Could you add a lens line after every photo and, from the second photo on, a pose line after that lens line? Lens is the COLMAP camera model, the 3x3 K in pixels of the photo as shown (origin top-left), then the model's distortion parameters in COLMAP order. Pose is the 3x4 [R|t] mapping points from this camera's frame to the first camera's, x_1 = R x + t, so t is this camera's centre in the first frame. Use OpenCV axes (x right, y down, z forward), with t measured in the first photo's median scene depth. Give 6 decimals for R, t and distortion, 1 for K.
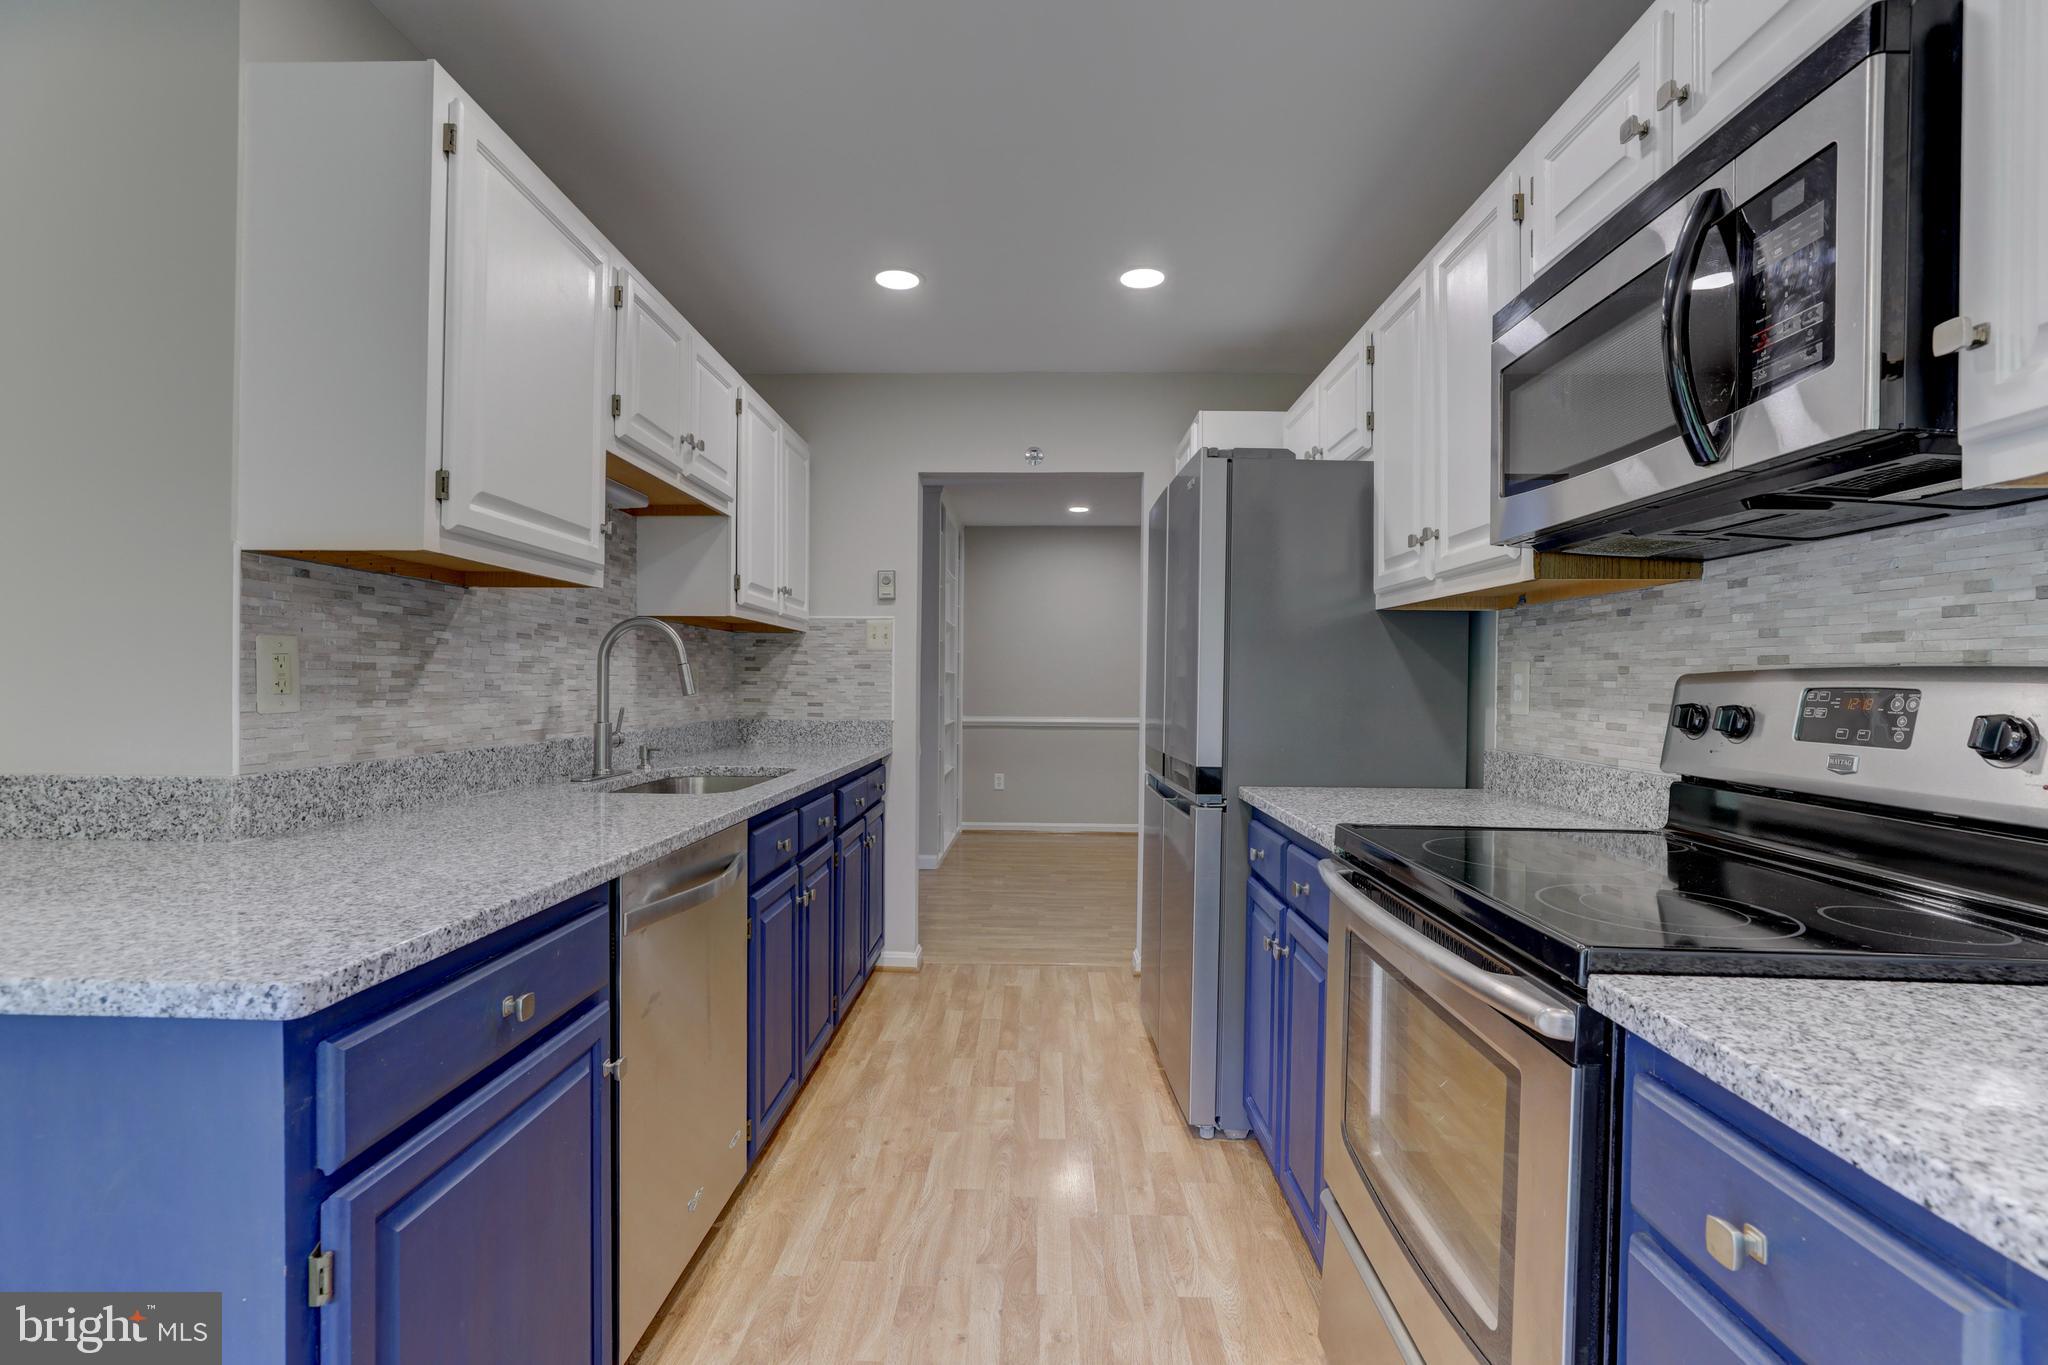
lens RADIAL K [[940.4, 0, 1012.8], [0, 940.4, 685.7], [0, 0, 1]] dist [-0.032079, 0.014326]
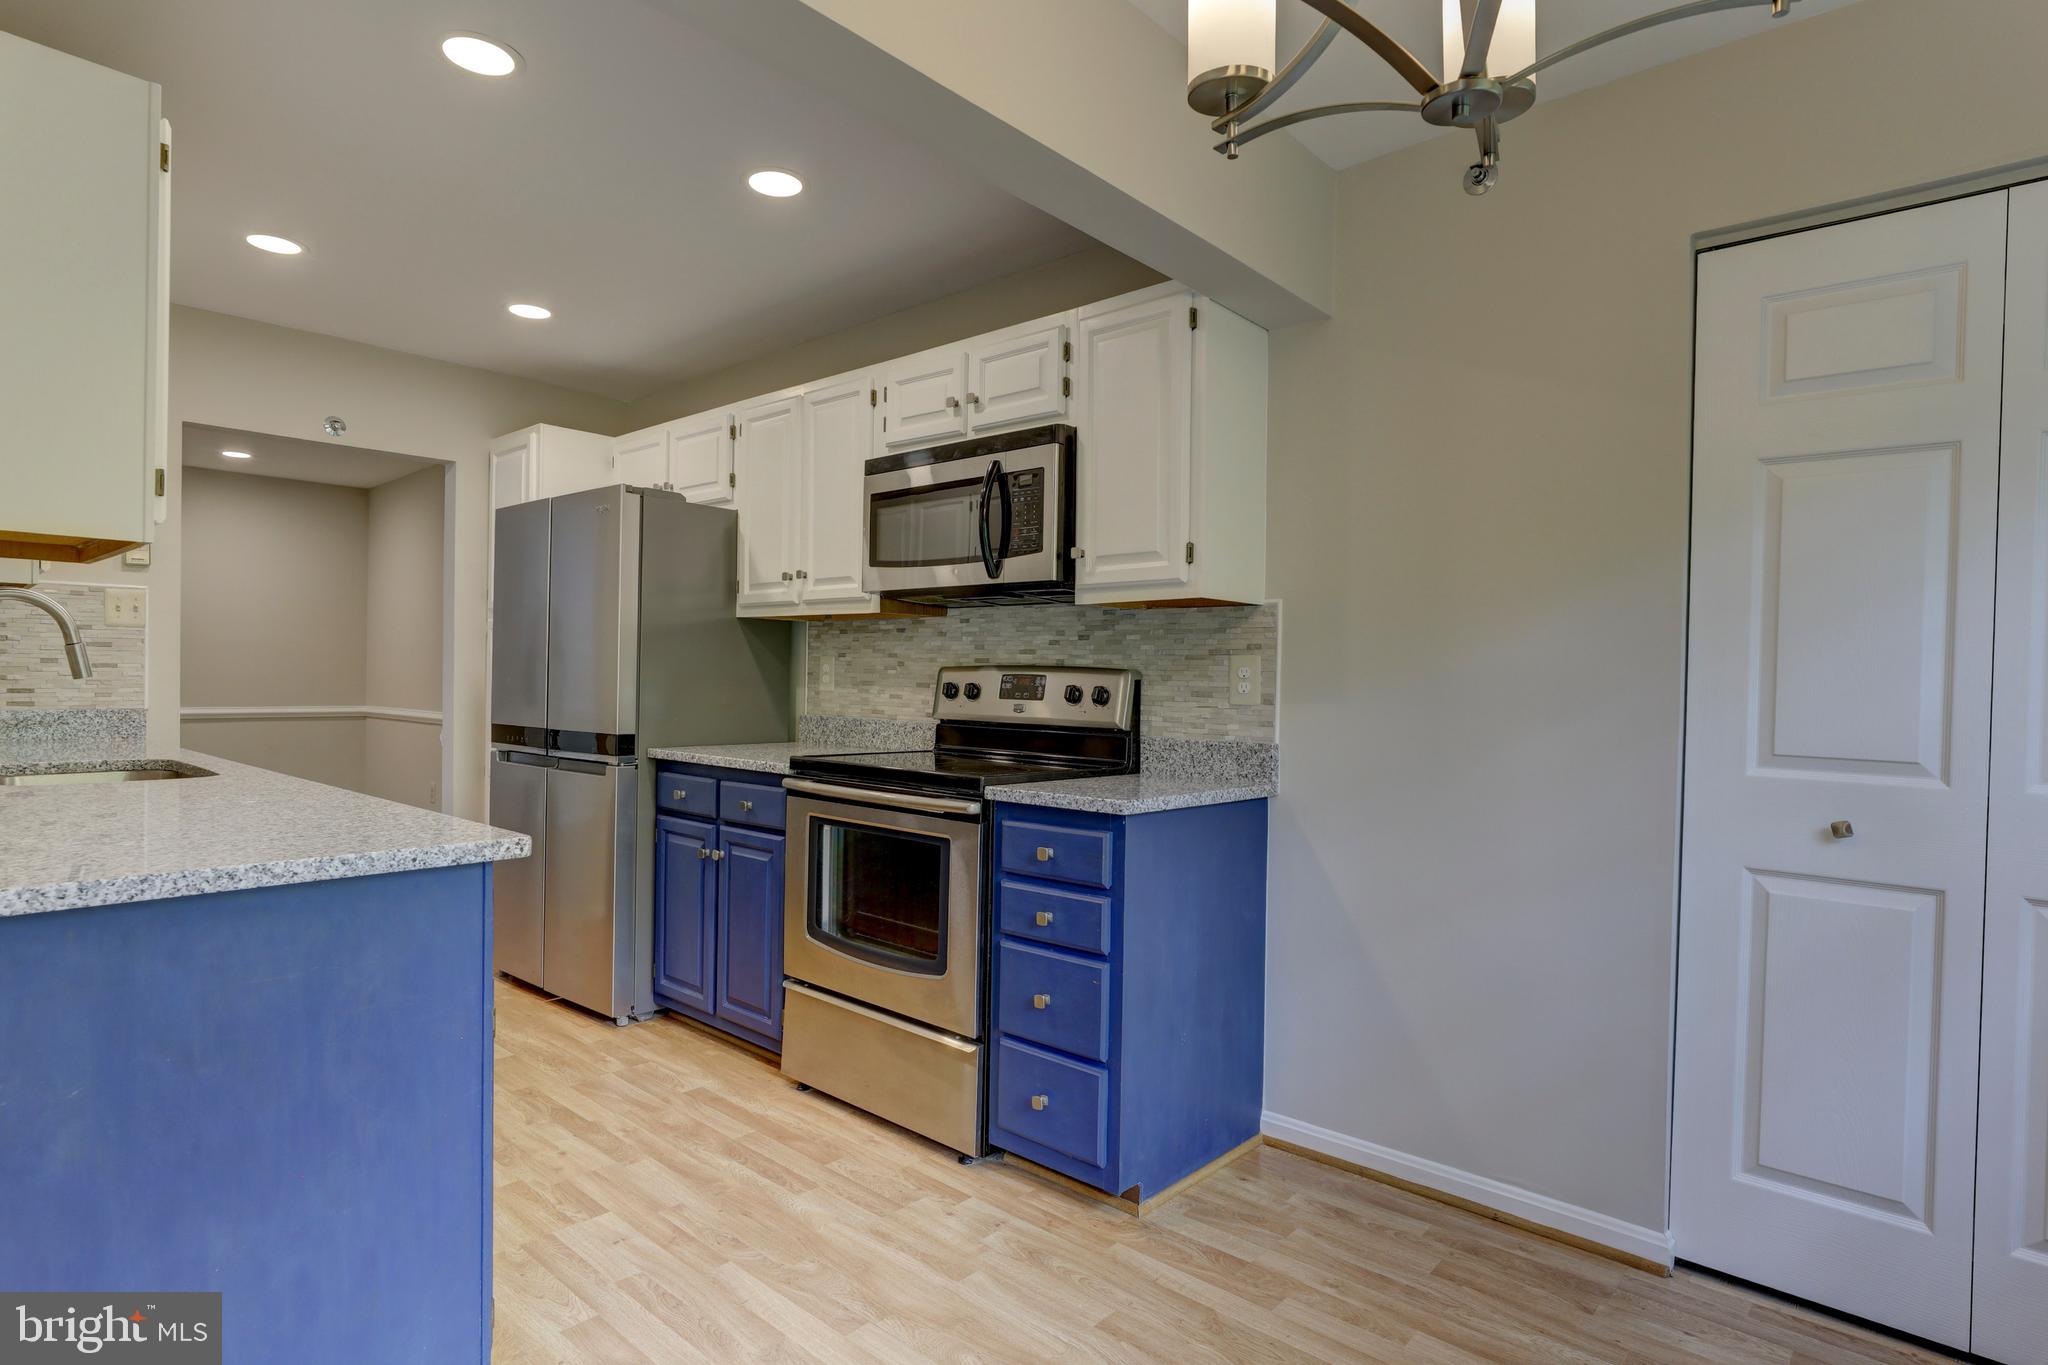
lens RADIAL K [[1065.3, 0, 1011.1], [0, 1065.3, 686.0], [0, 0, 1]] dist [-0.026892, 0.015954]
pose [[0.645134, -0.005402, 0.764050, -0.661238], [-0.006623, 0.999898, 0.012662, -0.001661], [-0.764041, -0.013229, 0.645033, -0.396661]]
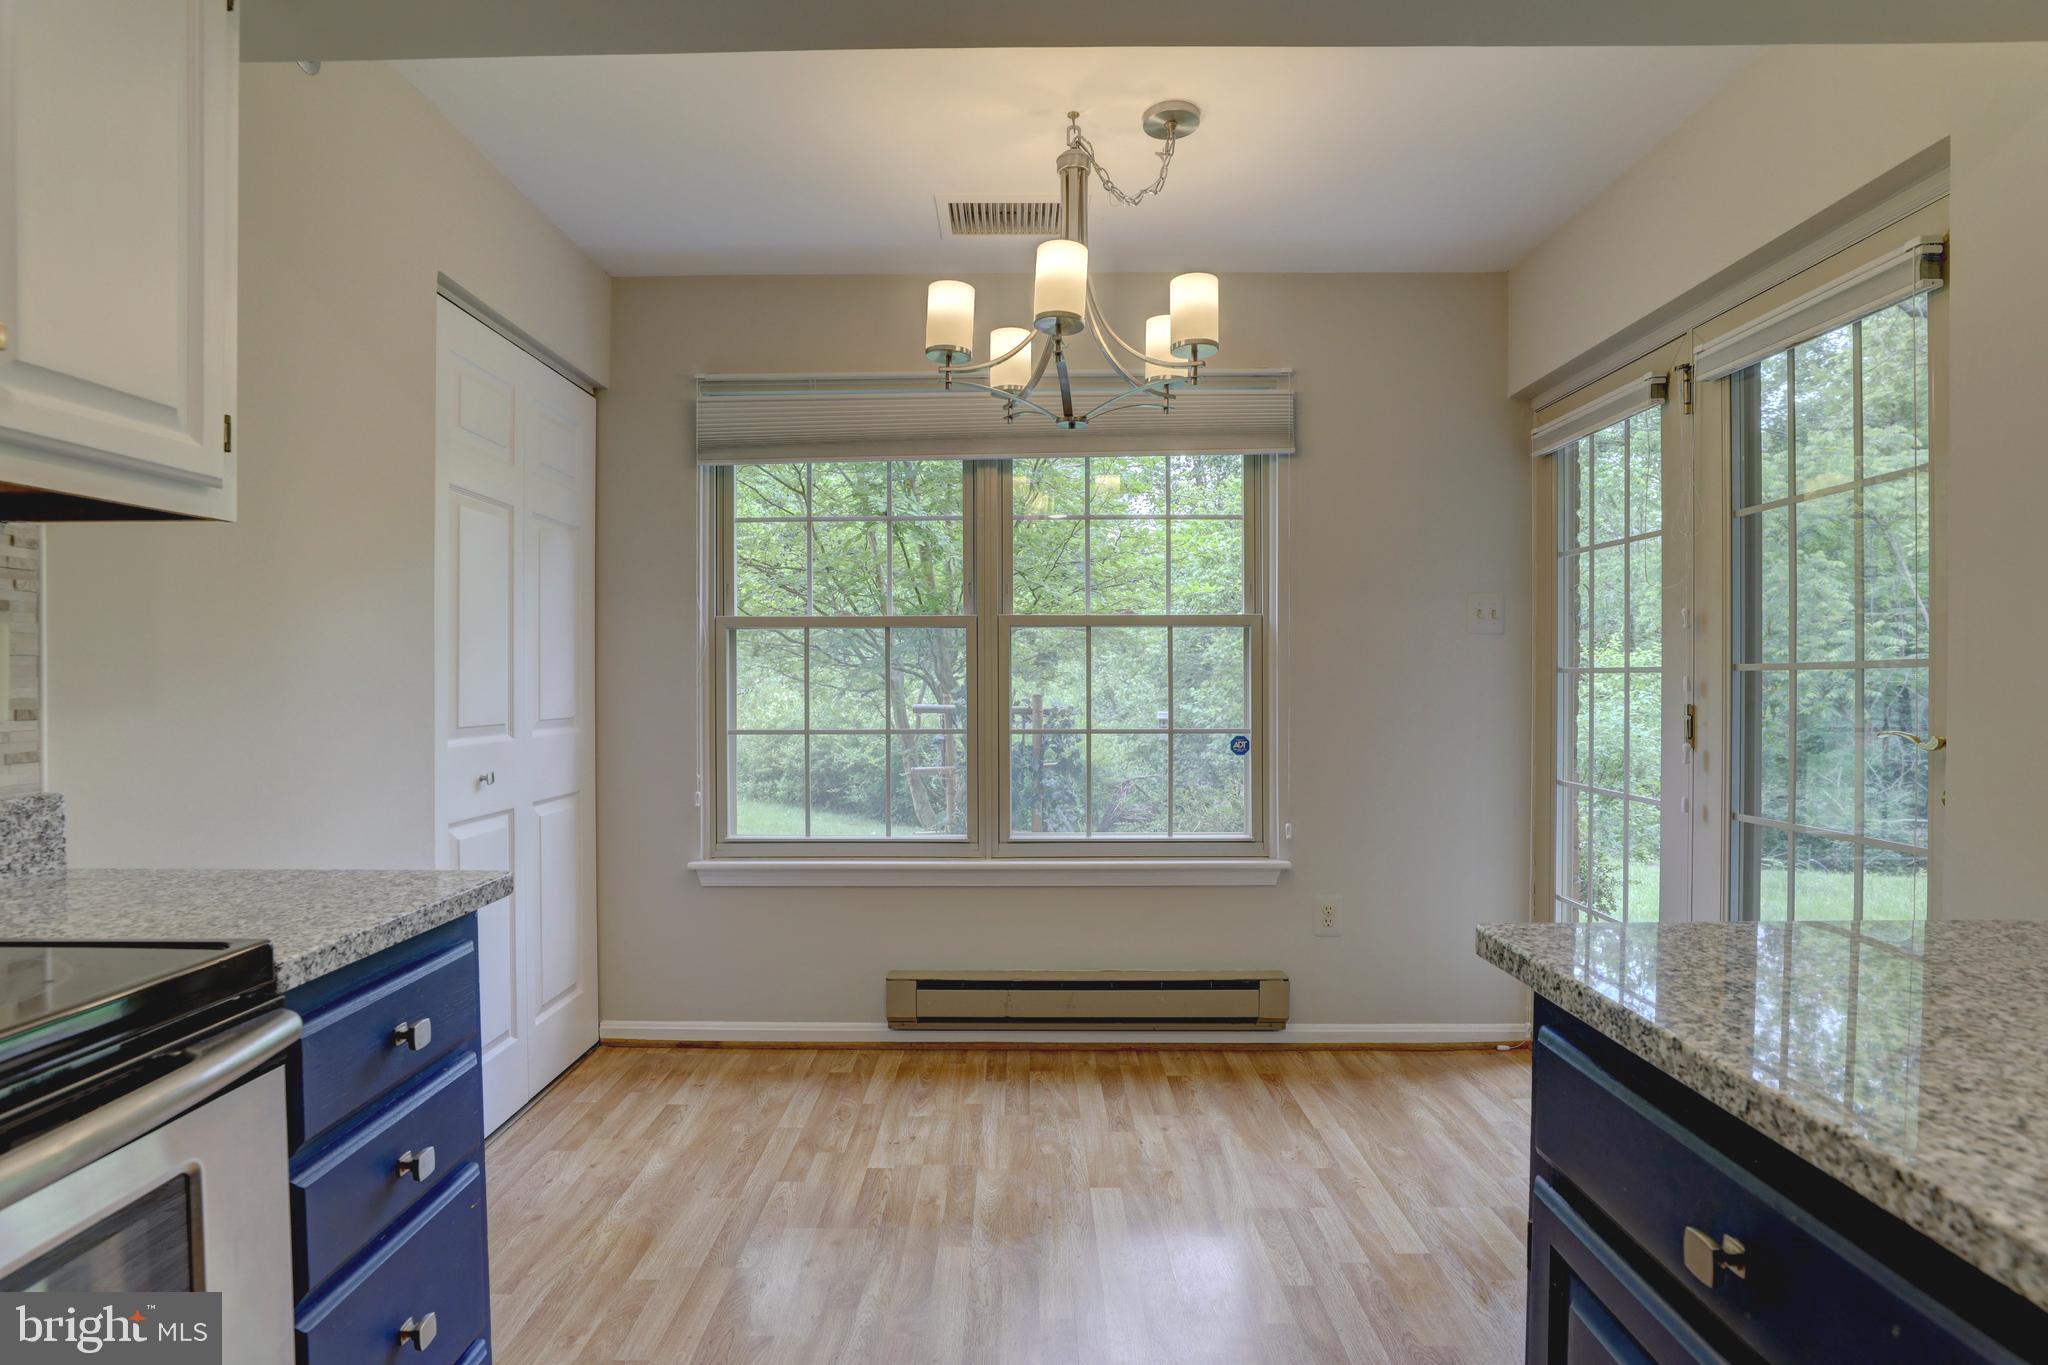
lens RADIAL K [[990.8, 0, 1013.1], [0, 990.8, 687.5], [0, 0, 1]] dist [-0.042898, 0.014417]
pose [[-0.999720, -0.008598, -0.022025, -0.052735], [-0.008955, 0.999829, 0.016189, -0.000148], [0.021882, 0.016382, -0.999626, 0.853786]]
